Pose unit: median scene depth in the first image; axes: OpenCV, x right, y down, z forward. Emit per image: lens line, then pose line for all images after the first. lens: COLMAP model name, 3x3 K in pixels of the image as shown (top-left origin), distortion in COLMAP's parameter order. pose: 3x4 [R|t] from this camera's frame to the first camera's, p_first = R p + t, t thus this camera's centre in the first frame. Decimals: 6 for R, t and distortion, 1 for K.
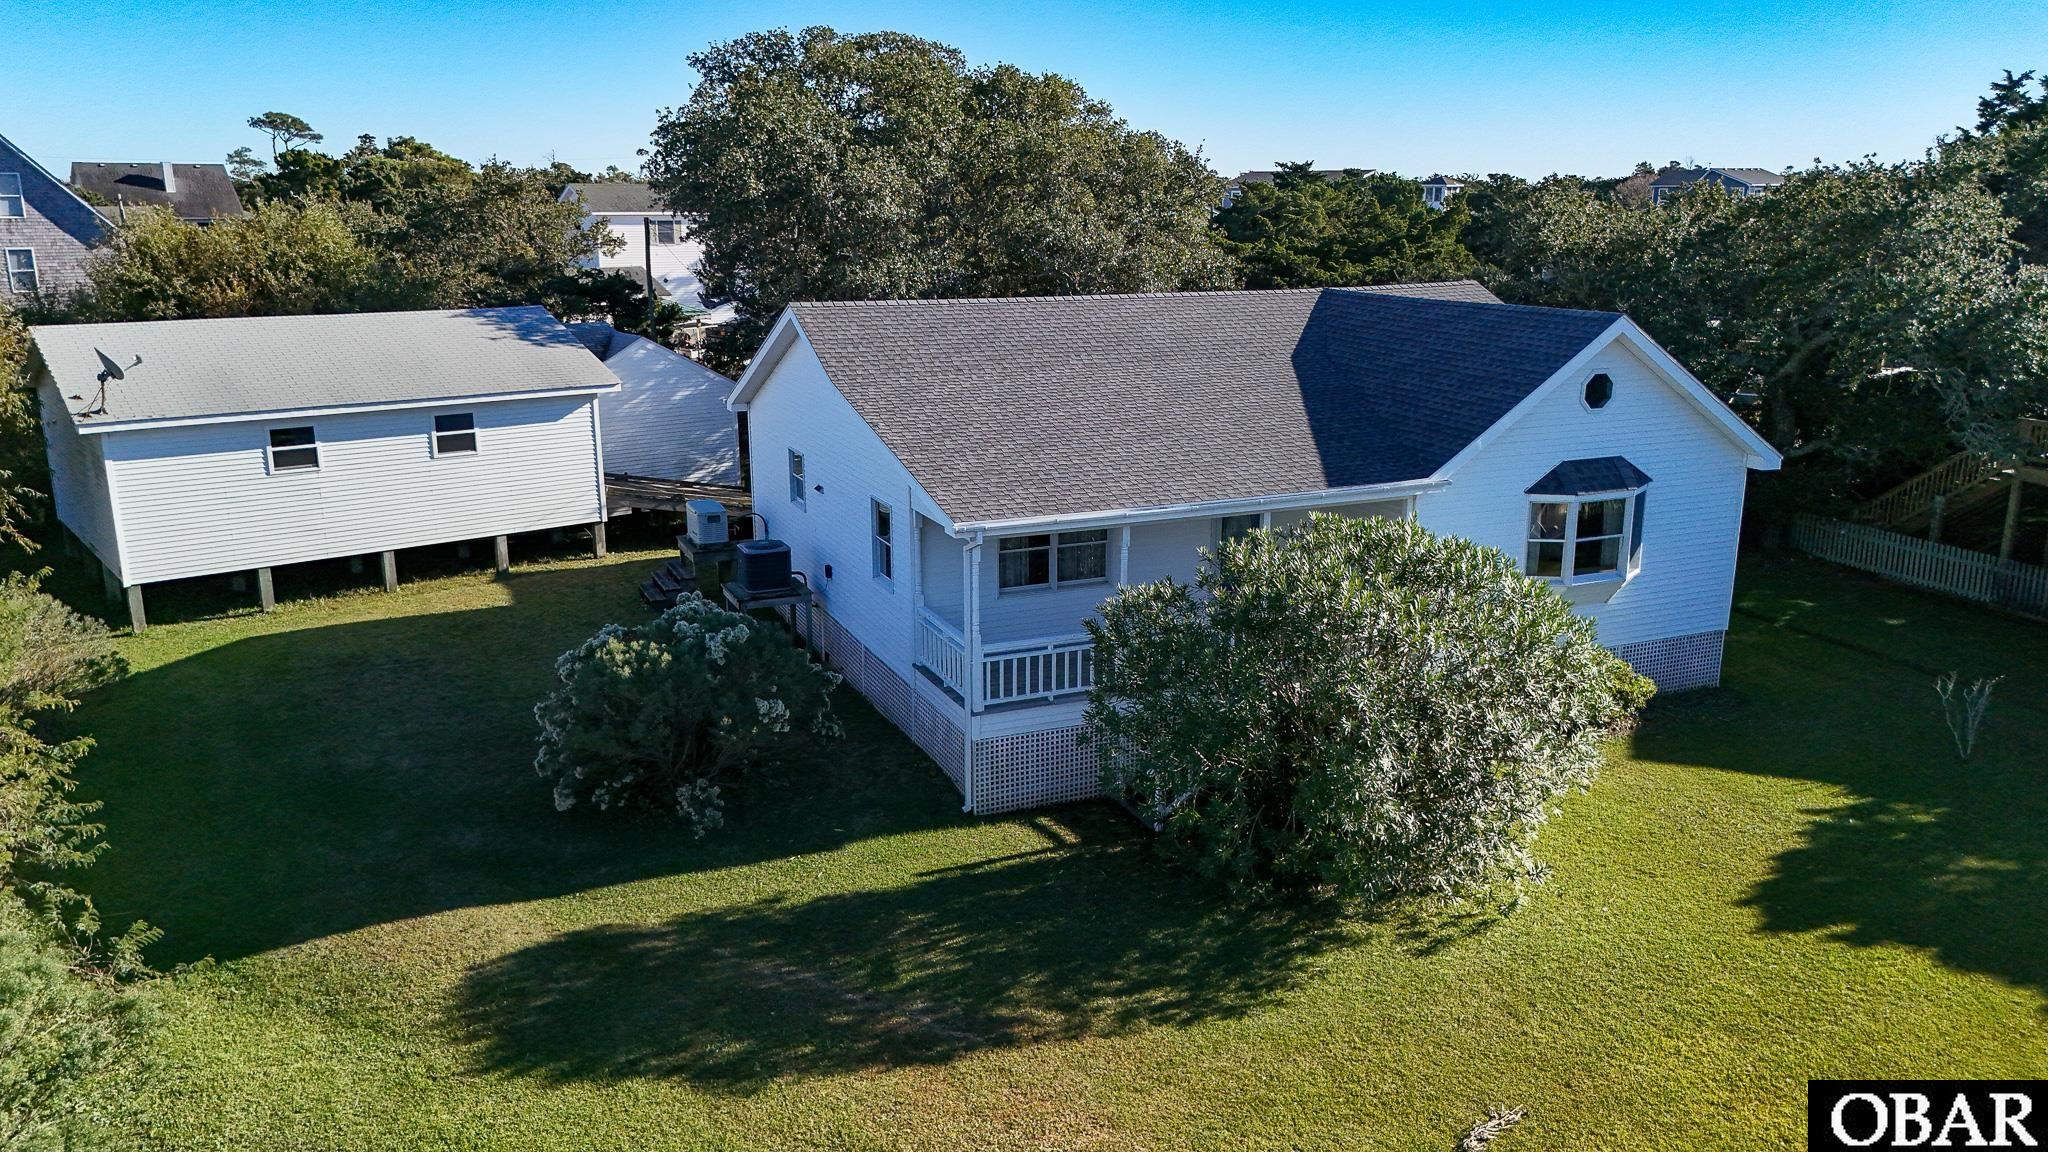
lens RADIAL K [[1486.8, 0, 1016.7], [0, 1486.8, 620.4], [0, 0, 1]] dist [0.050301, -0.045734]
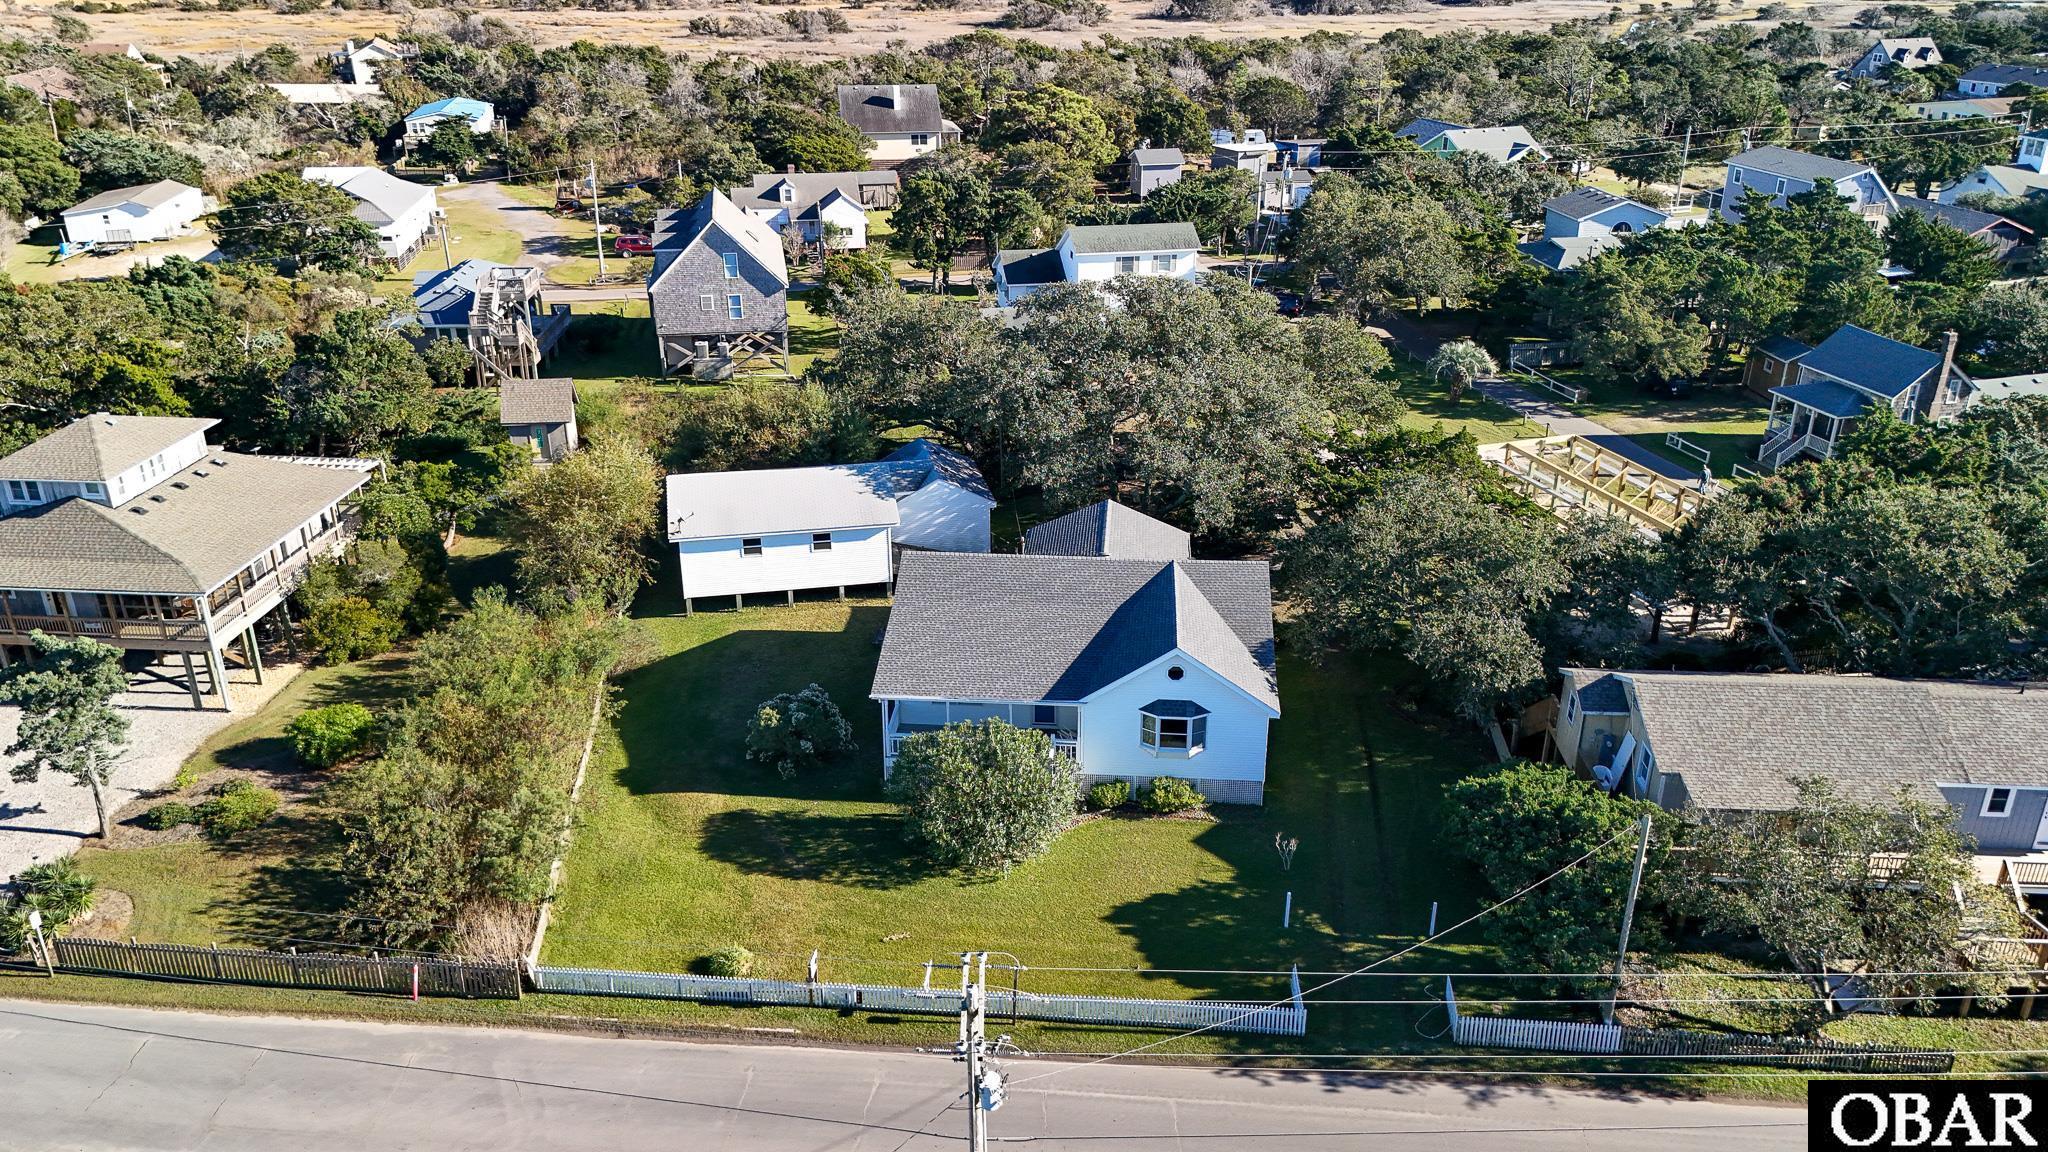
lens RADIAL K [[1486.8, 0, 1031.3], [0, 1486.8, 578.2], [0, 0, 1]] dist [0.050301, -0.045734]
pose [[0.888533, 0.186161, -0.419349, 0.875220], [-0.128200, 0.978317, 0.162668, -0.499678], [0.440538, -0.090776, 0.893133, -0.868265]]
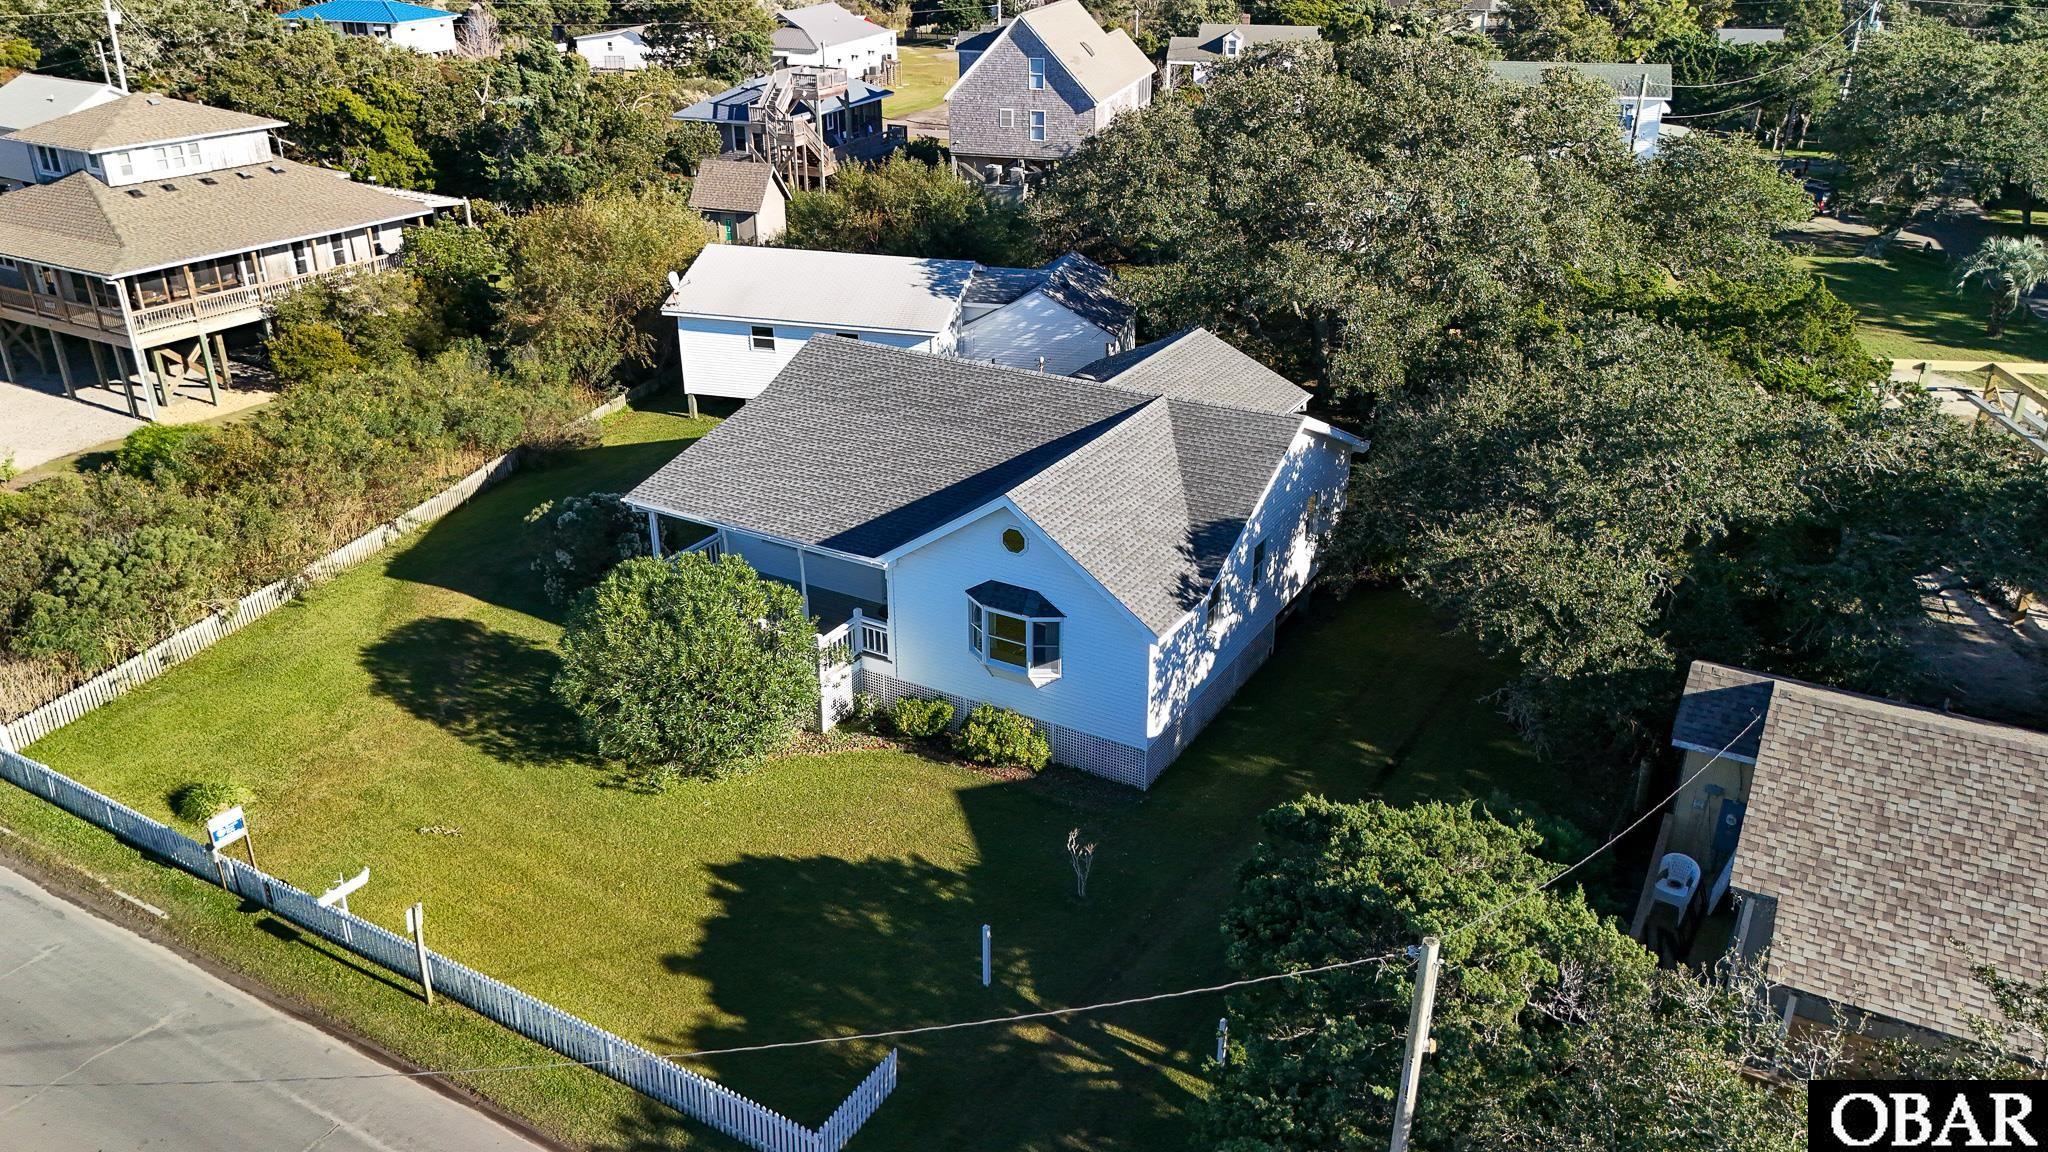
lens RADIAL K [[1486.8, 0, 1027.6], [0, 1486.8, 580.6], [0, 0, 1]] dist [0.050301, -0.045734]
pose [[0.601248, 0.339168, -0.723509, 1.101861], [-0.220785, 0.940713, 0.257513, -0.373175], [0.767955, 0.004911, 0.640485, 0.104430]]
